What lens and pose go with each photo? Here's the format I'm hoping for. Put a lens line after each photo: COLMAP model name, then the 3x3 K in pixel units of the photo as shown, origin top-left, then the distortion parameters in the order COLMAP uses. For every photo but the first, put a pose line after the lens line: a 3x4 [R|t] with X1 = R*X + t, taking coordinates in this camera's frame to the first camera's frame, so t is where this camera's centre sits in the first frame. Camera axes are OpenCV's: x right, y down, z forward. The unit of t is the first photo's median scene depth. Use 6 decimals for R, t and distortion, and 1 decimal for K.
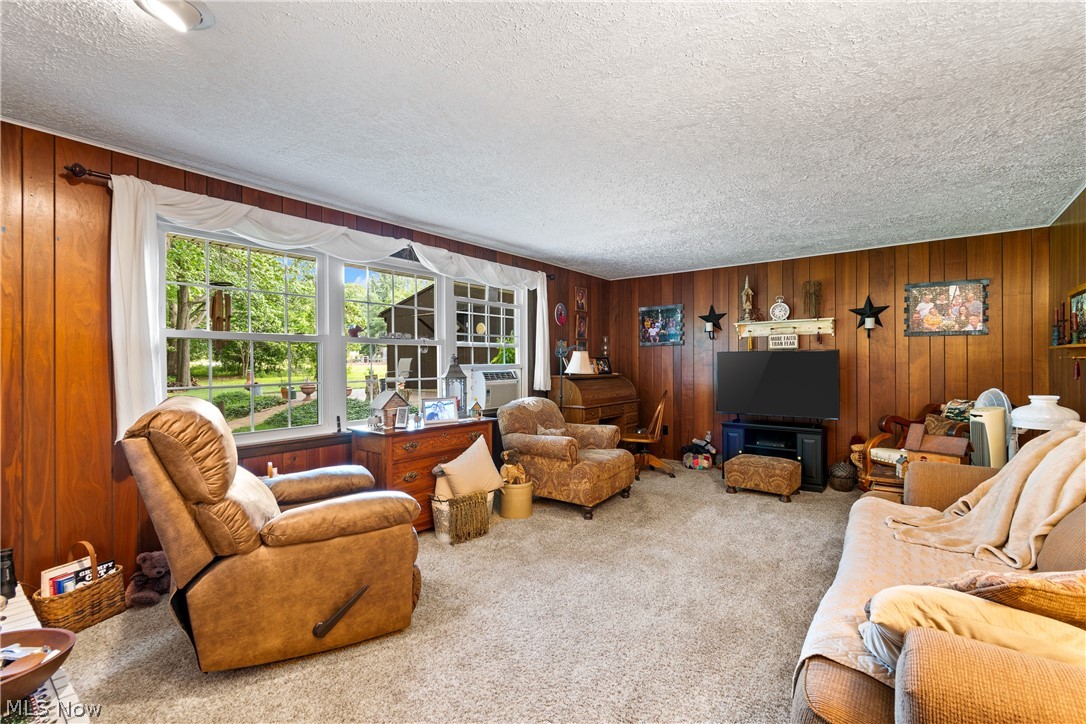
lens RADIAL K [[487.6, 0, 541.8], [0, 487.6, 362.2], [0, 0, 1]] dist [0.000443, -0.001887]
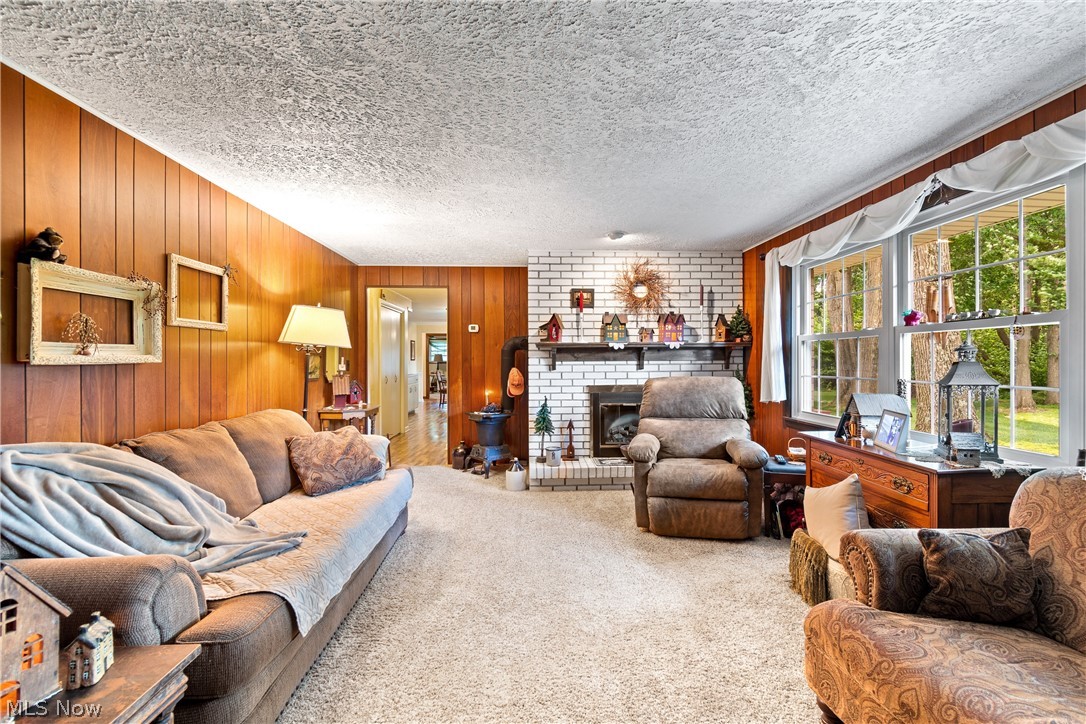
lens RADIAL K [[487.6, 0, 544.0], [0, 487.6, 359.1], [0, 0, 1]] dist [0.000443, -0.001887]
pose [[-0.767079, 0.009326, -0.641484, 0.522508], [0.008141, 0.999955, 0.004802, -0.005378], [0.641501, -0.001539, -0.767121, 1.090799]]
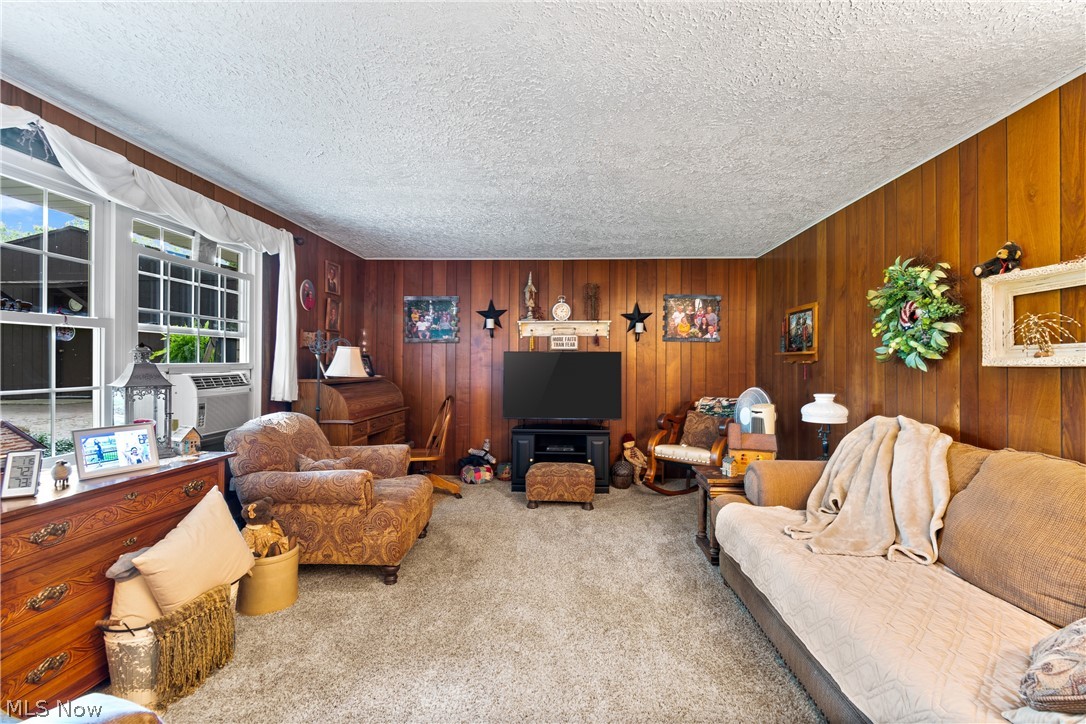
lens RADIAL K [[487.6, 0, 550.5], [0, 487.6, 360.9], [0, 0, 1]] dist [0.000443, -0.001887]
pose [[0.812107, 0.011220, 0.583400, -0.121131], [-0.009769, 0.999936, -0.005632, 0.000894], [-0.583426, -0.001125, 0.812165, 0.263205]]
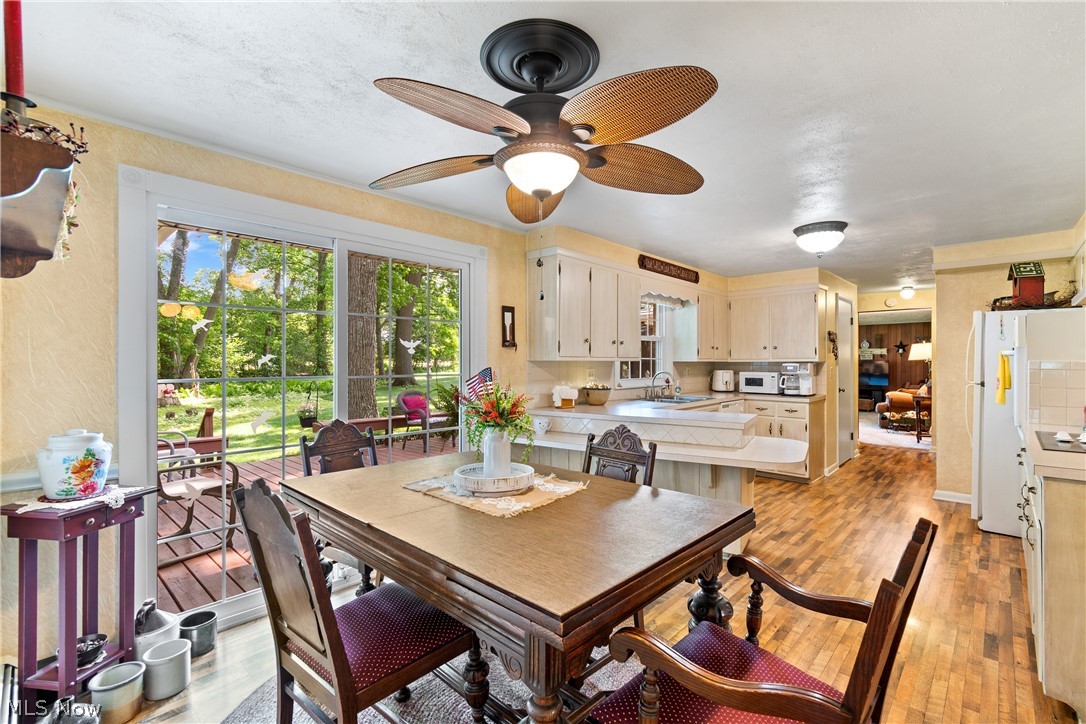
lens RADIAL K [[487.6, 0, 541.7], [0, 487.6, 363.1], [0, 0, 1]] dist [0.000443, -0.001887]
pose [[0.995912, 0.007968, -0.089978, -1.184367], [-0.007726, 0.999966, 0.003035, -0.004184], [0.089999, -0.002328, 0.995939, -2.073297]]
